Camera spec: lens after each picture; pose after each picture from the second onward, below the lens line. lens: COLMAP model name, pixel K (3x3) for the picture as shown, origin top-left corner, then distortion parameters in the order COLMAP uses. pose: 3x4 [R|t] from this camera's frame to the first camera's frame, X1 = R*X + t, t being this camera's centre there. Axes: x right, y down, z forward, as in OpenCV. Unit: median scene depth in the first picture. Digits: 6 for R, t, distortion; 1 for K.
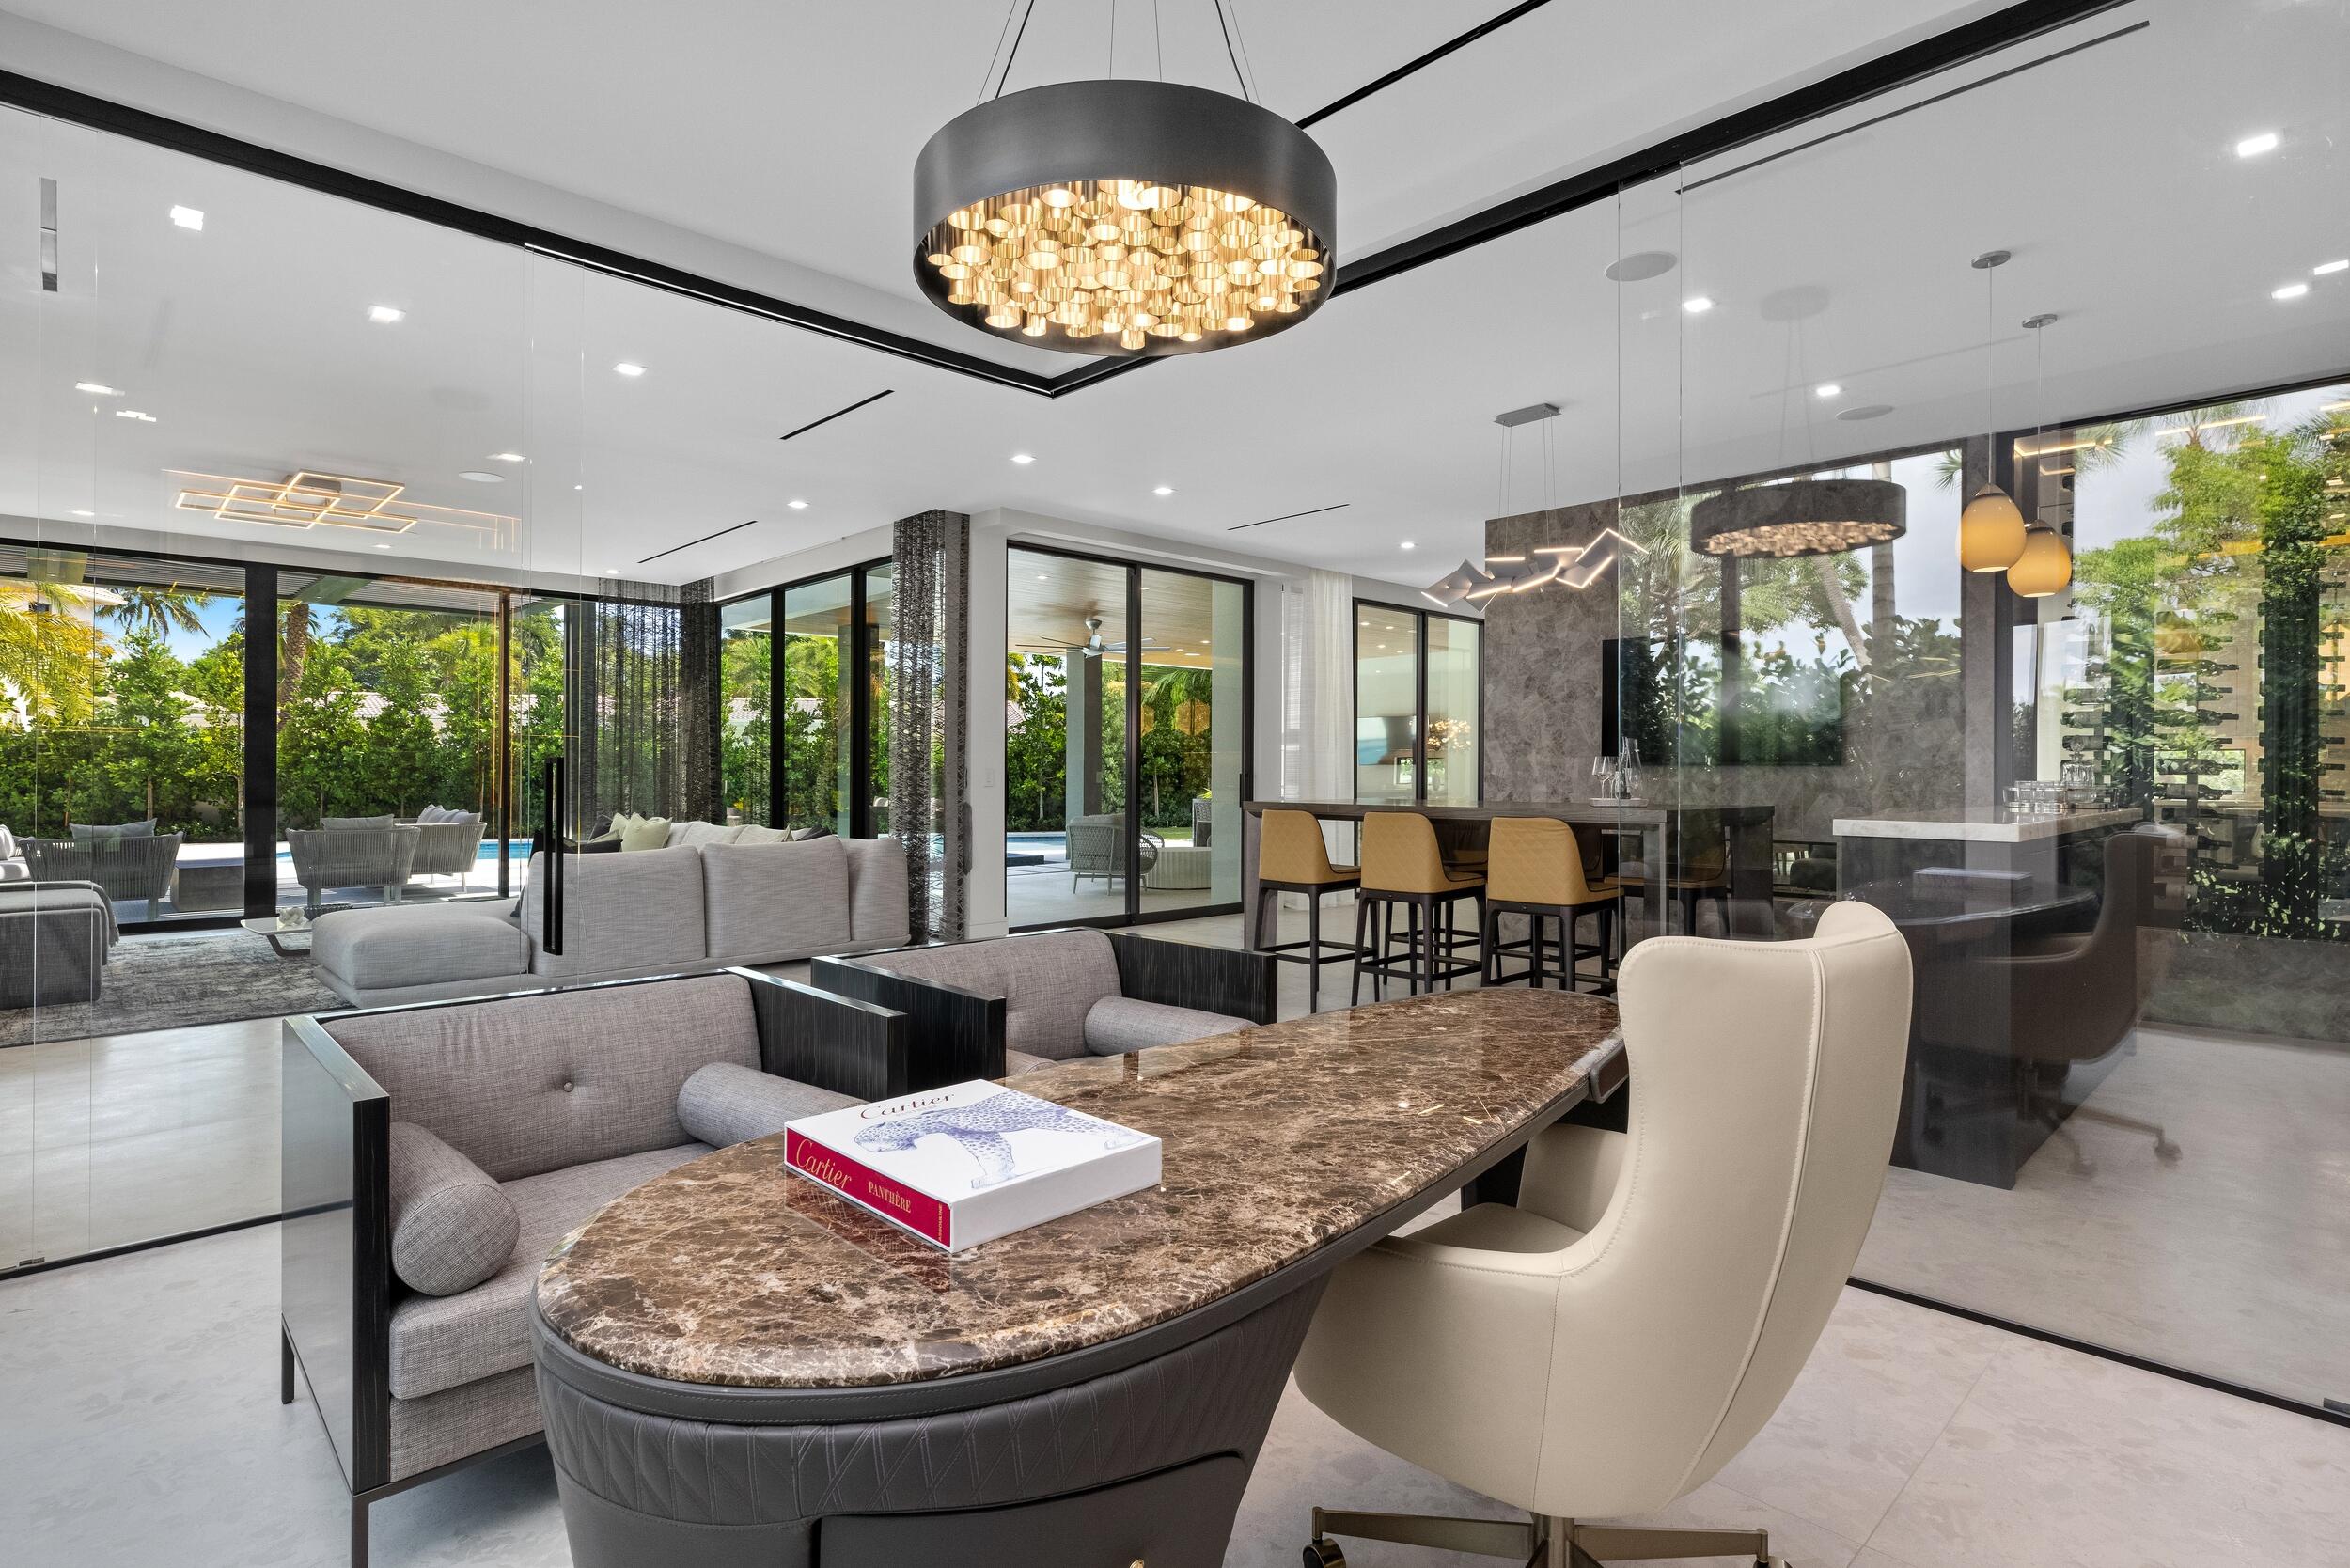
lens RADIAL K [[1162.8, 0, 1165.4], [0, 1162.8, 769.6], [0, 0, 1]] dist [0.000383, 0.000138]
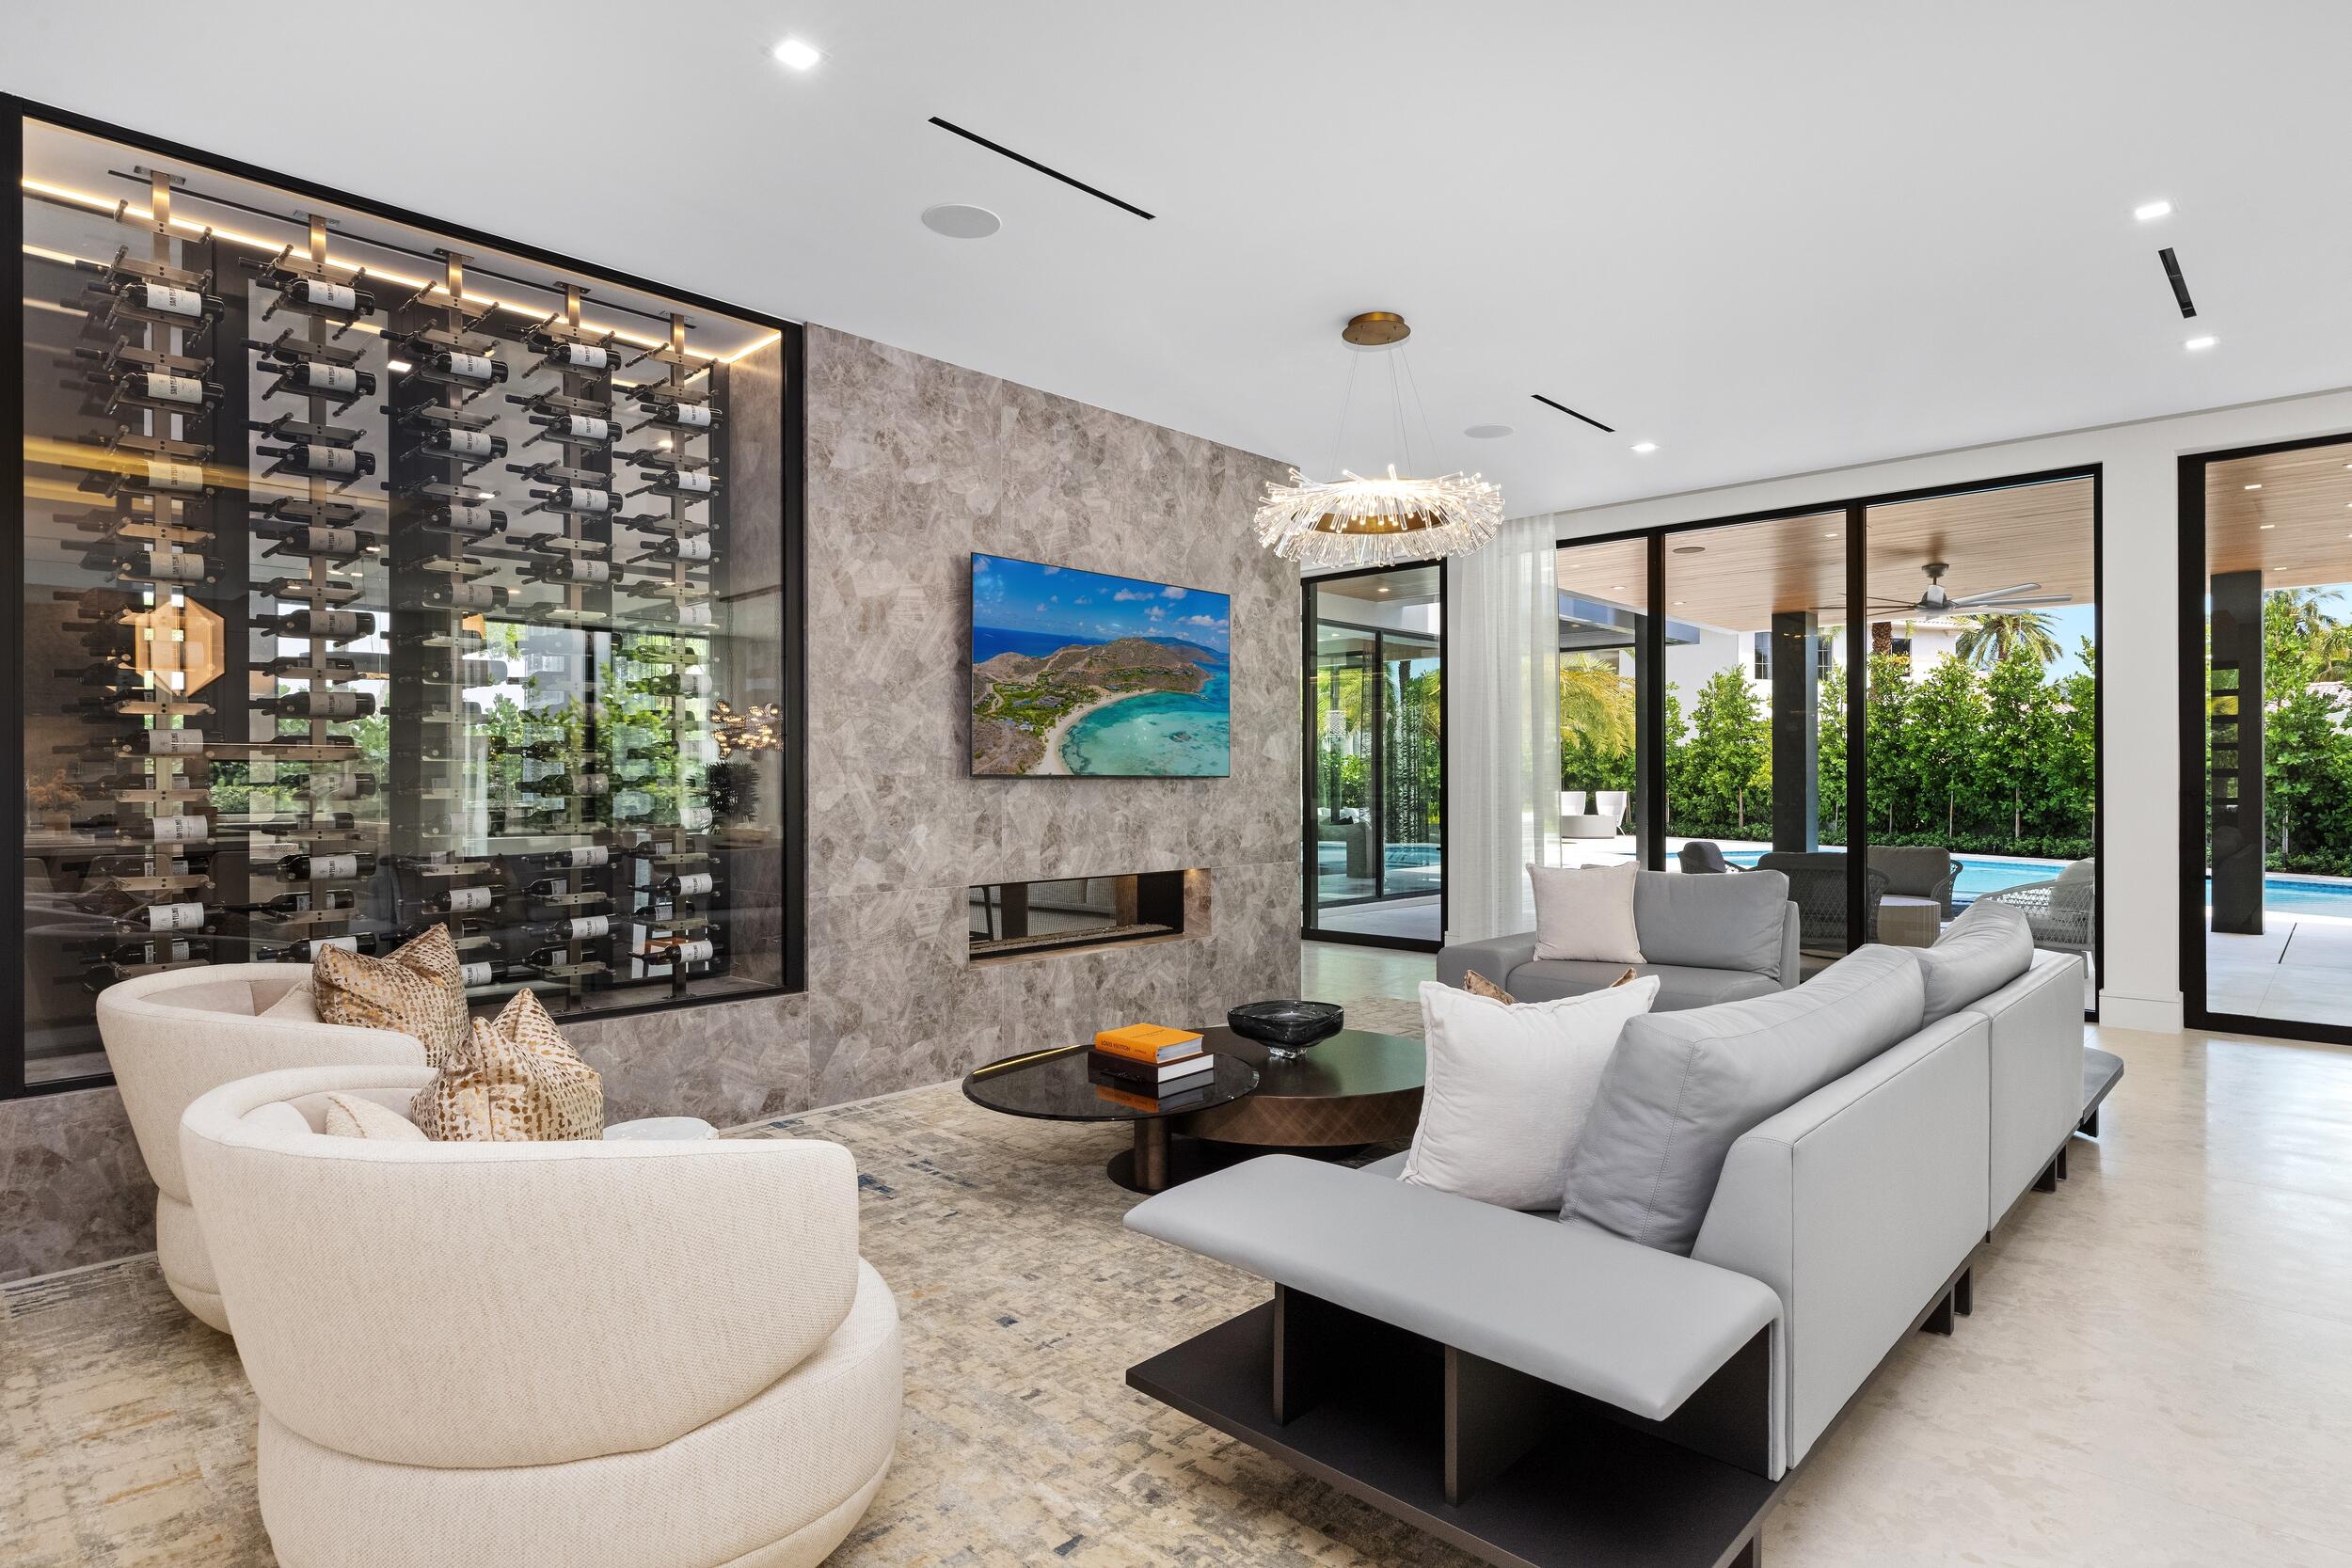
lens RADIAL K [[1250.6, 0, 1177.0], [0, 1250.6, 770.5], [0, 0, 1]] dist [-0.000942, 0.000565]
pose [[0.051207, -0.008286, -0.998654, 0.421961], [0.003584, 0.999961, -0.008113, -0.001870], [0.998682, -0.003163, 0.051234, 0.328907]]
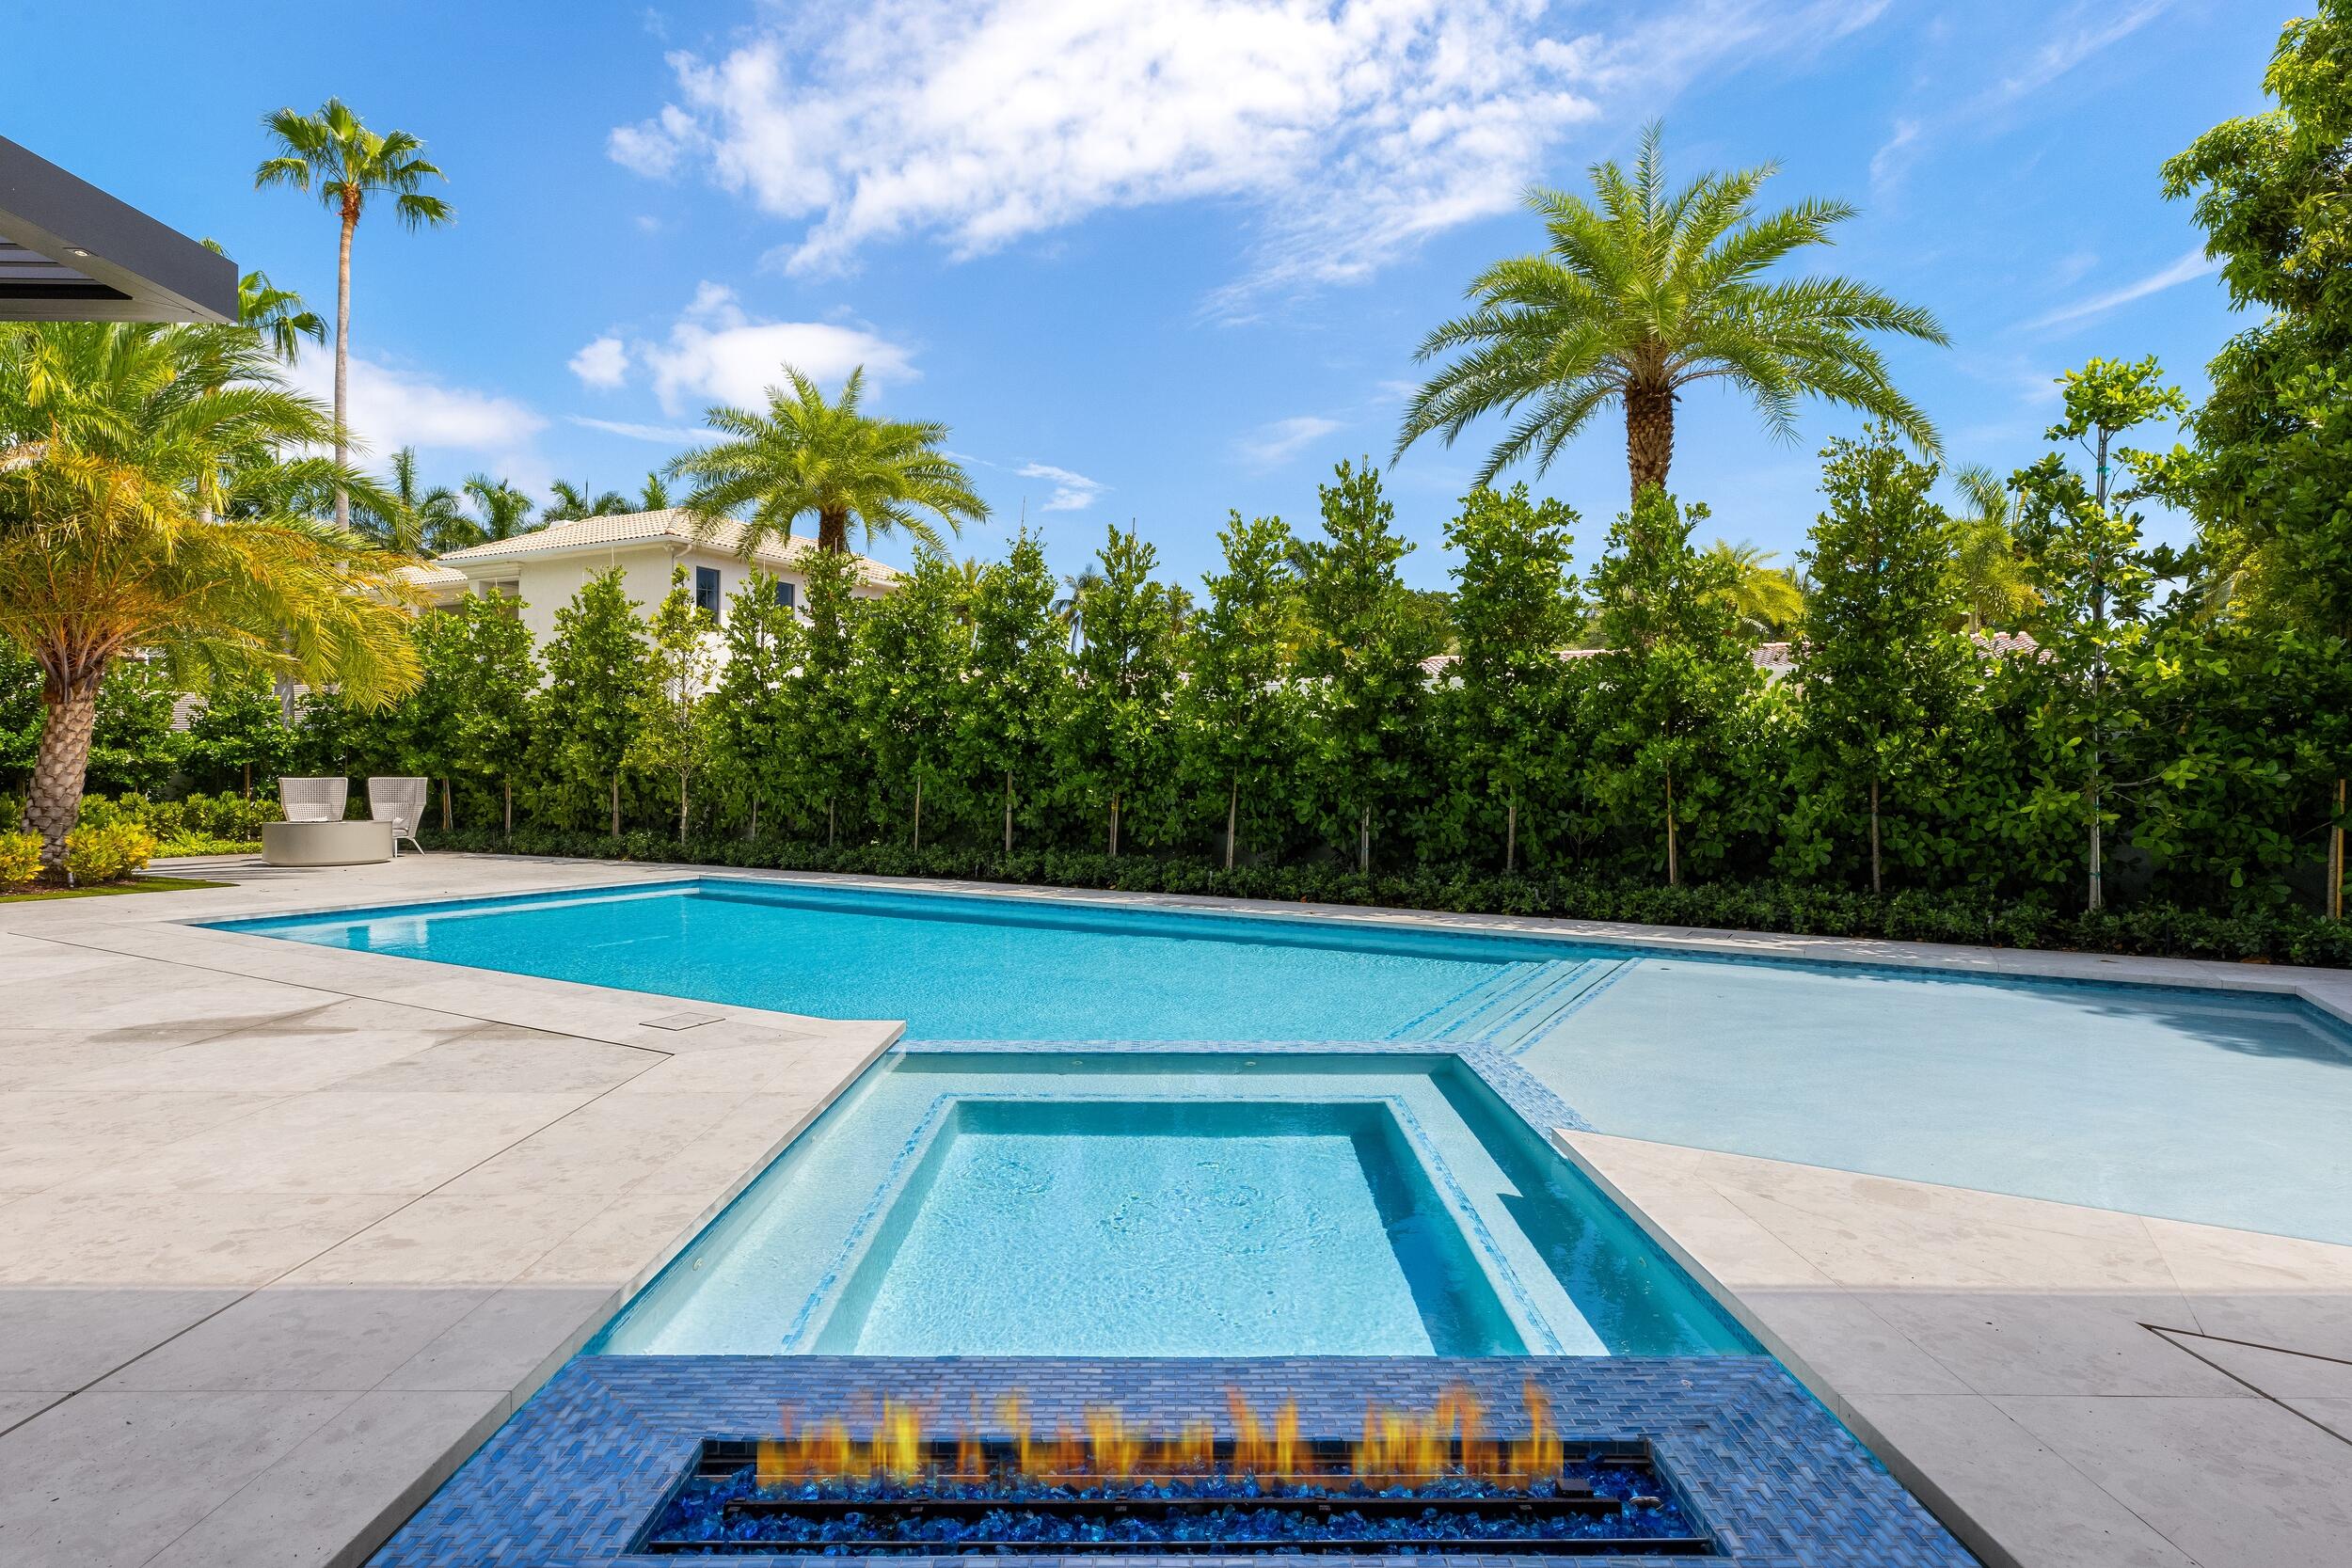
lens RADIAL K [[1218.0, 0, 1179.5], [0, 1218.0, 780.0], [0, 0, 1]] dist [0.001694, -0.000291]
pose [[0.727523, 0.010185, -0.686007, -0.069035], [-0.003461, 0.999932, 0.011176, 0.003646], [0.686074, -0.005757, 0.727509, 0.670995]]
